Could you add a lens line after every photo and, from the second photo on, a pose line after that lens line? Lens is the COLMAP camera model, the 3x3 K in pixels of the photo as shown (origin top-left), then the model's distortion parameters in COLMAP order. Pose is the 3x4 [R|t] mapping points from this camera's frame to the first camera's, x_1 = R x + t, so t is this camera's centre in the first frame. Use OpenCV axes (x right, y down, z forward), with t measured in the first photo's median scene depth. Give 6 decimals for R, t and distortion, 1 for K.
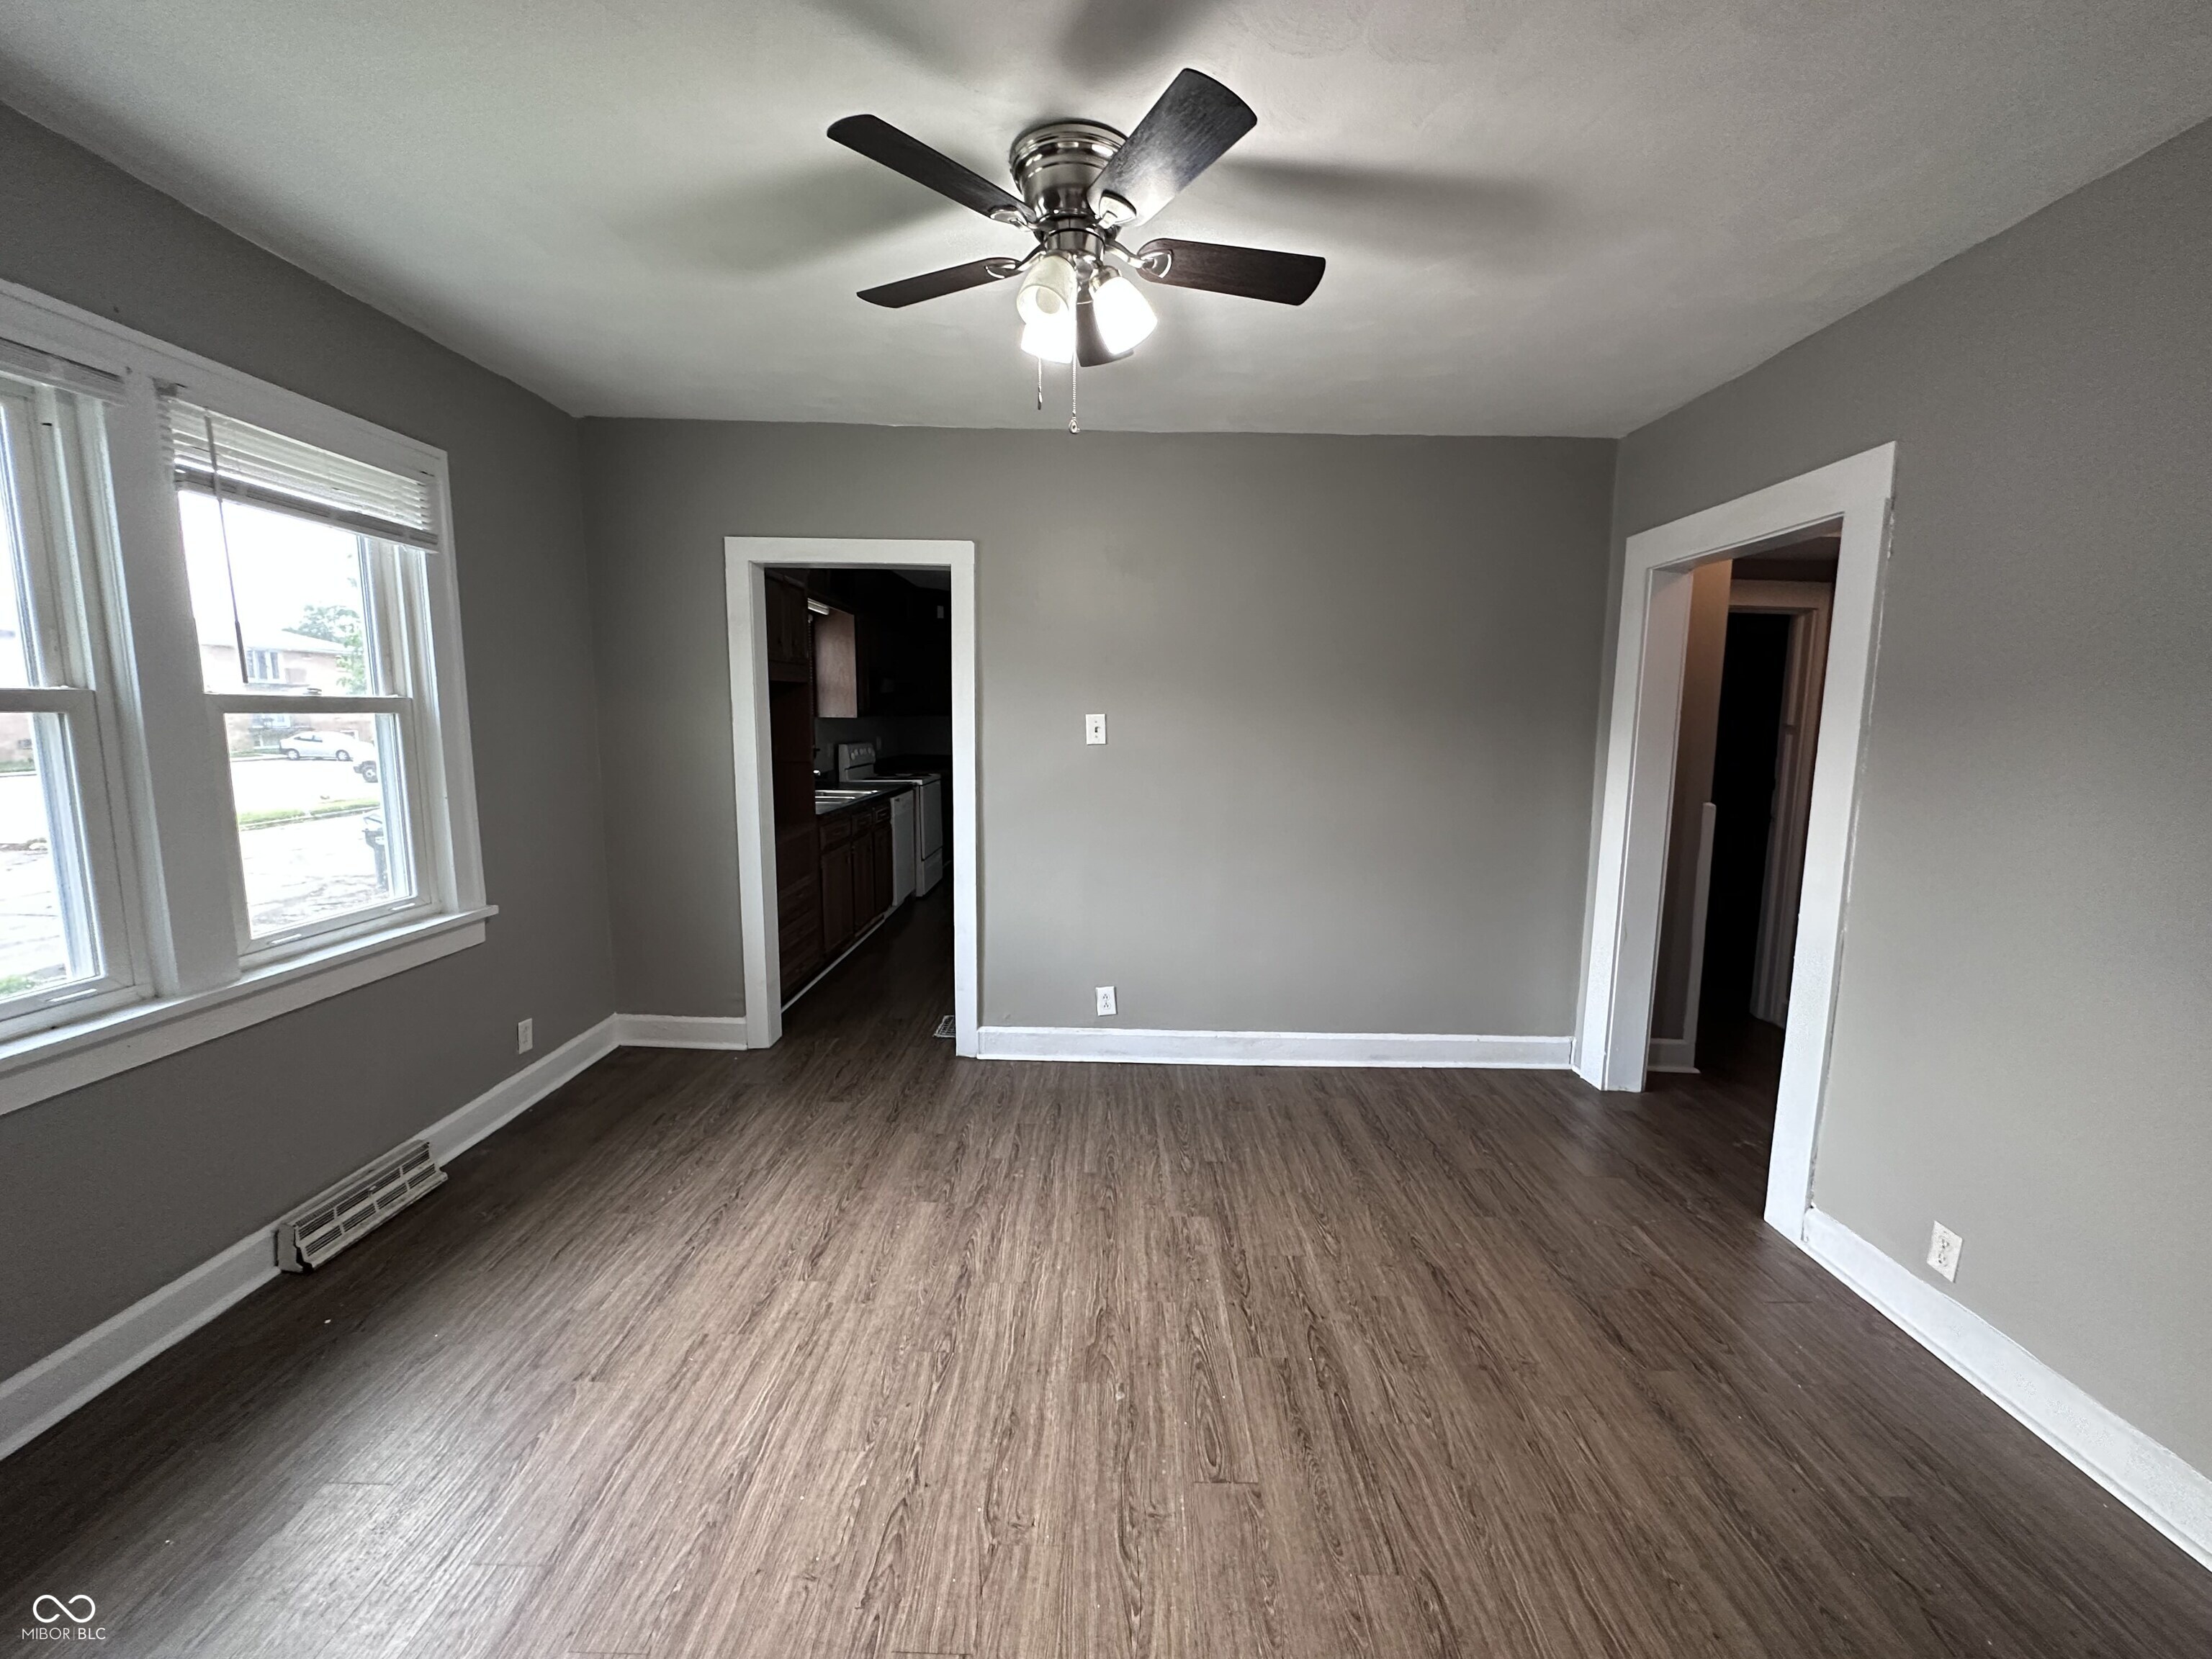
lens RADIAL K [[881.5, 0, 1106.0], [0, 881.5, 829.5], [0, 0, 1]] dist [-0.009453, -0.000124]
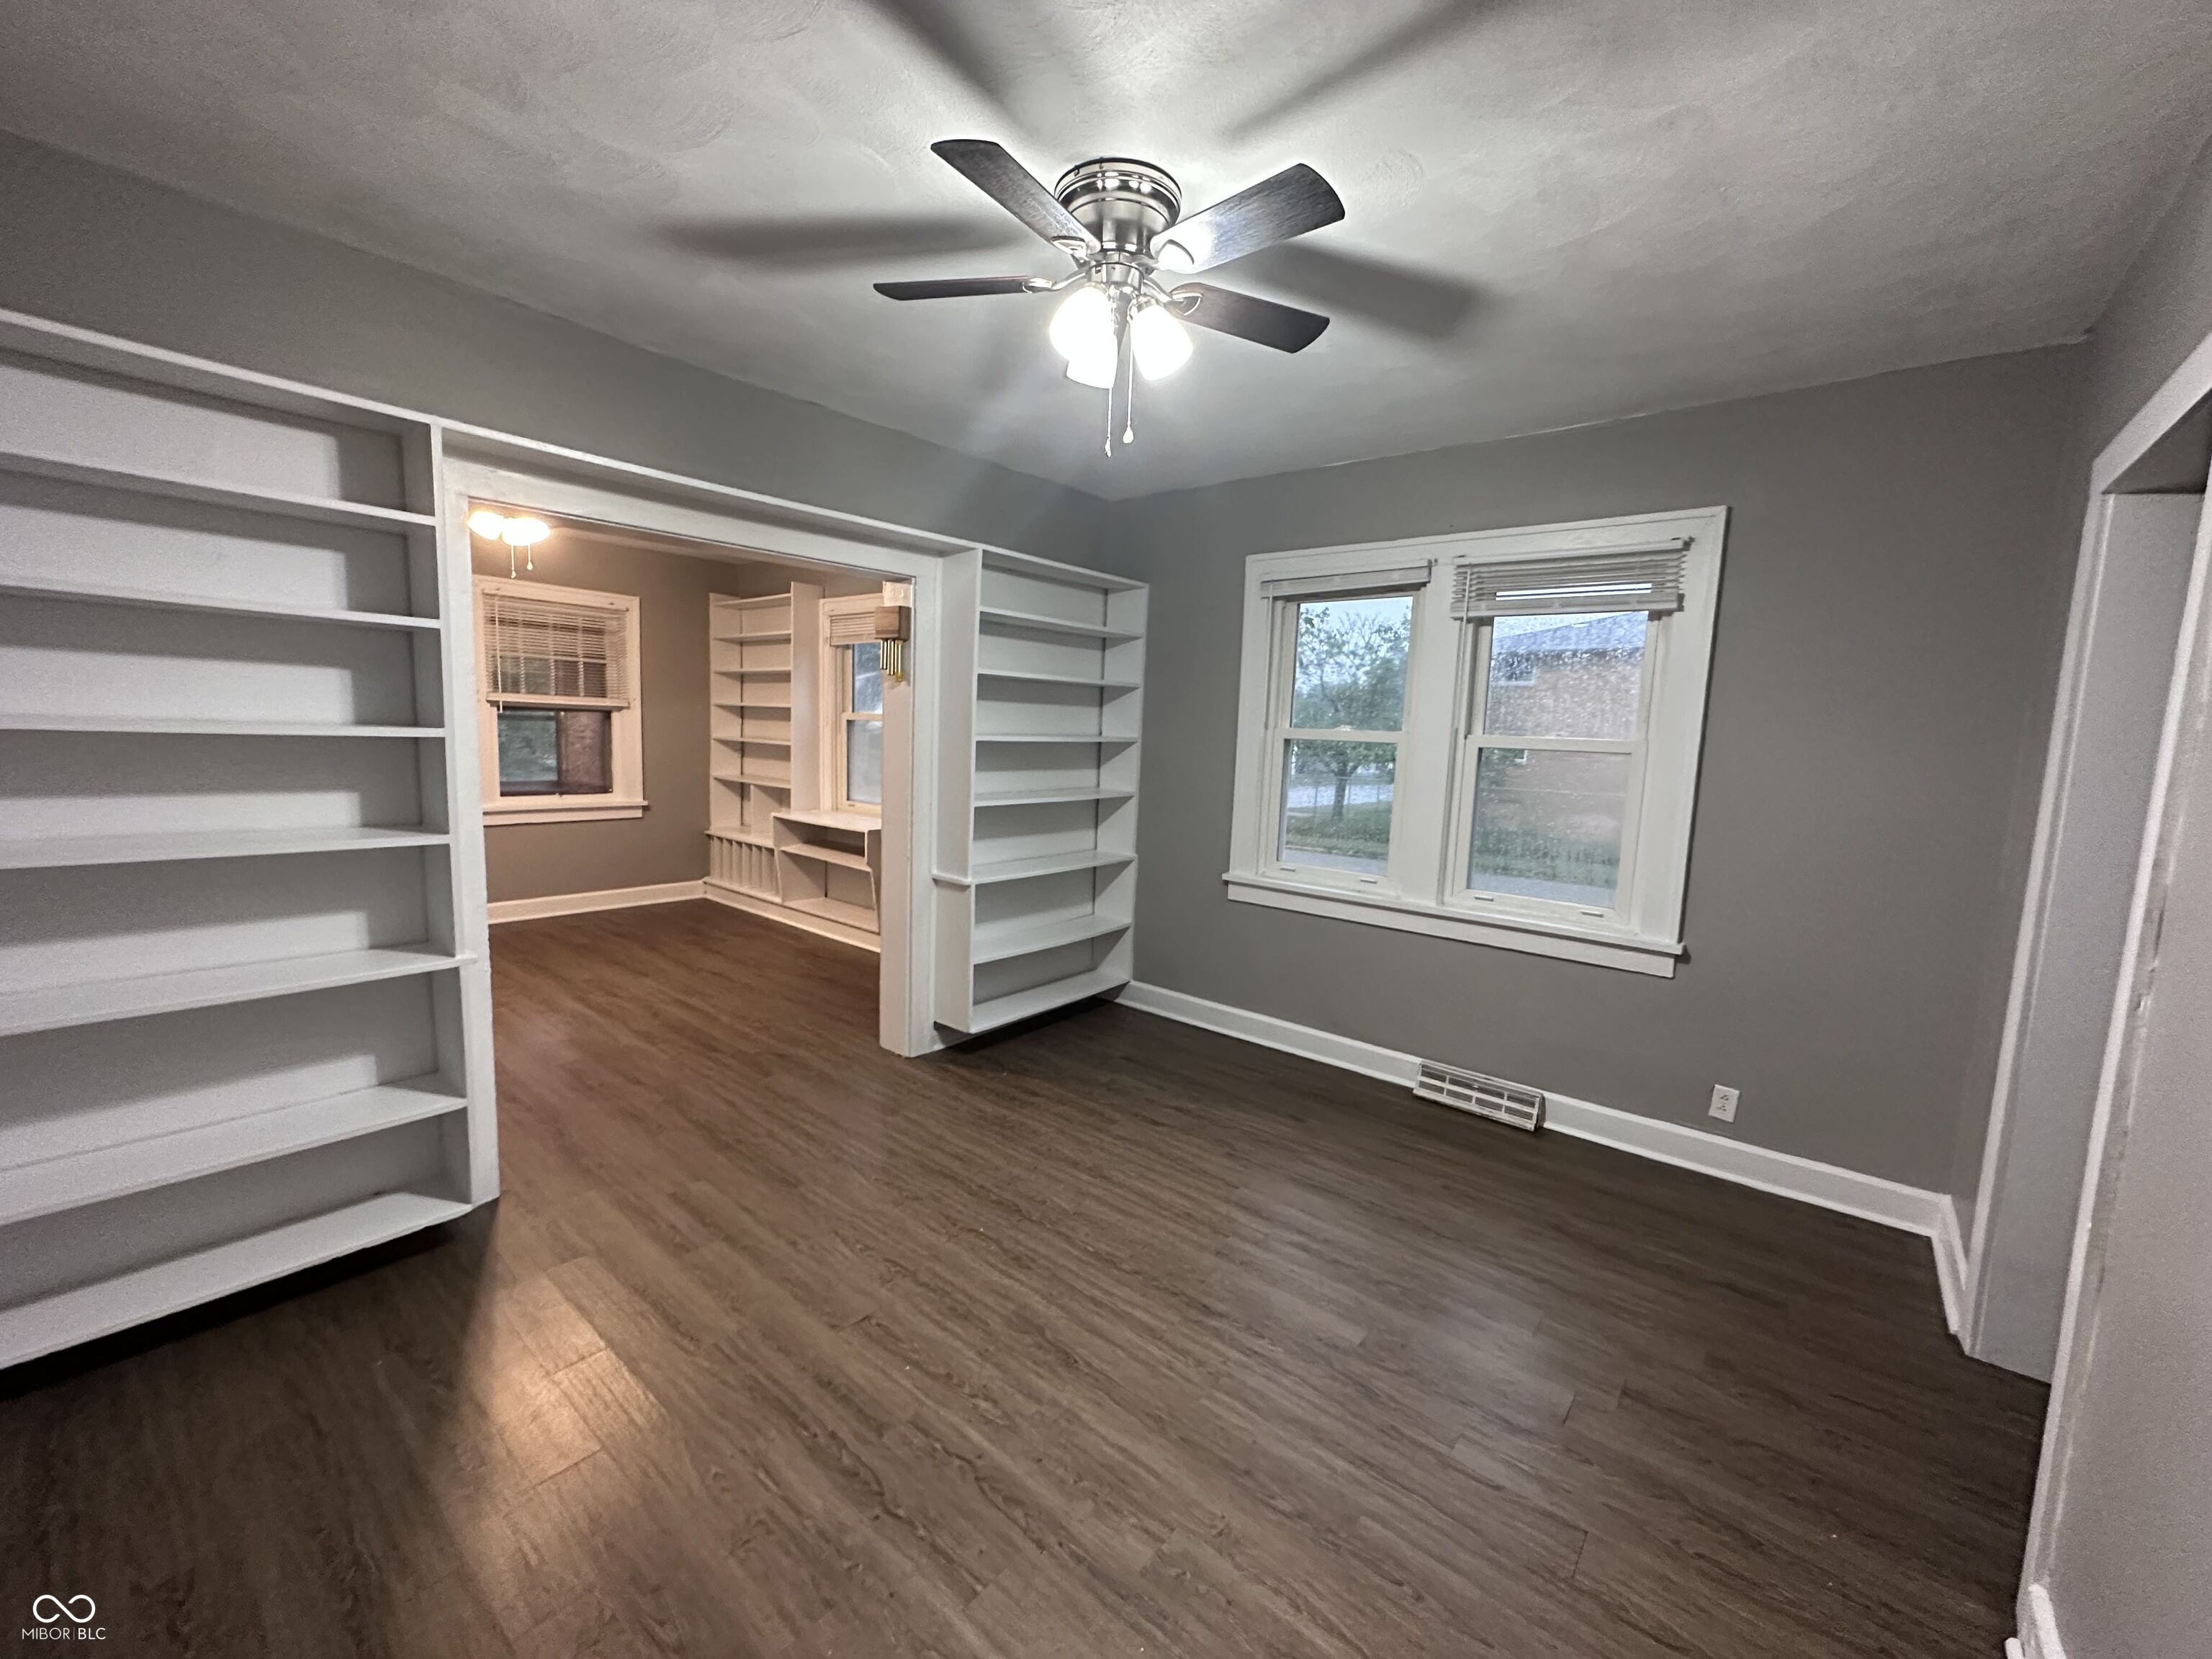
lens RADIAL K [[881.5, 0, 1106.0], [0, 881.5, 829.5], [0, 0, 1]] dist [-0.009453, -0.000124]
pose [[-0.629656, 0.054124, -0.774986, 0.656223], [-0.146614, 0.971365, 0.186959, -0.179612], [0.762914, 0.231344, -0.603691, 1.431050]]
